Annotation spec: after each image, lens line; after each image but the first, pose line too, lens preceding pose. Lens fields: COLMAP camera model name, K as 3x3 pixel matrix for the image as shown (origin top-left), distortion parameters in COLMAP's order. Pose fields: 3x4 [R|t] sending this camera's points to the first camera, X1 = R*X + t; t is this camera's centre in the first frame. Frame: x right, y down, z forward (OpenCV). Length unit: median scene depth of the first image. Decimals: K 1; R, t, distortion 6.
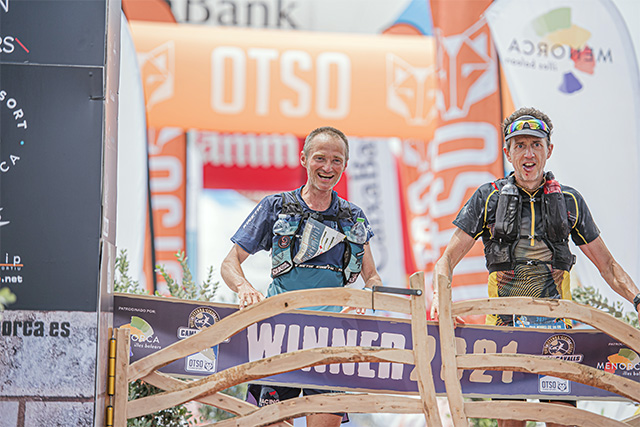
lens RADIAL K [[2748.3, 0, 323.5], [0, 2748.3, 192.0], [0, 0, 1]] dist [1.036168, 0.000000]
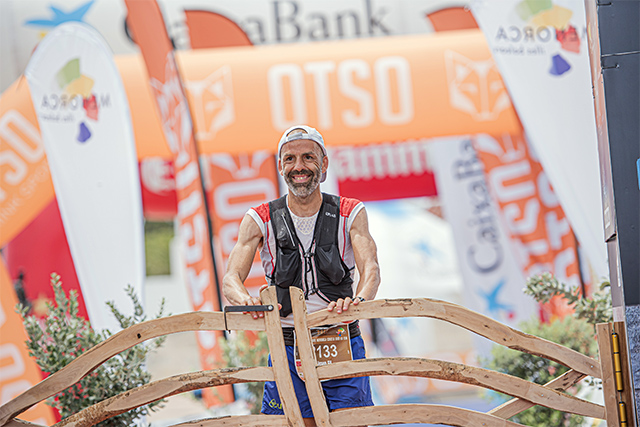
lens RADIAL K [[2781.6, 0, 324.5], [0, 2781.6, 215.5], [0, 0, 1]] dist [1.136312, 0.000000]
pose [[0.989014, -0.116280, -0.091270, 0.141996], [0.116819, 0.993153, 0.000566, 0.005024], [0.090579, -0.011222, 0.995826, 0.007804]]
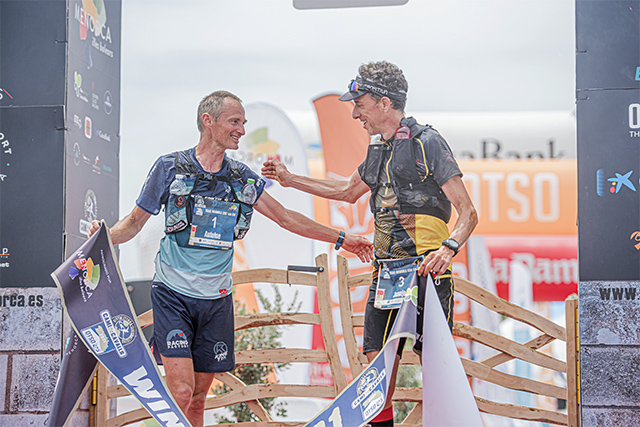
lens RADIAL K [[1950.1, 0, 316.5], [0, 1950.1, 212.1], [0, 0, 1]] dist [0.337089, 0.000000]
pose [[0.974534, -0.048284, -0.218980, 0.225834], [0.033407, 0.996907, -0.071143, 0.071888], [0.221738, 0.062016, 0.973132, 0.094672]]
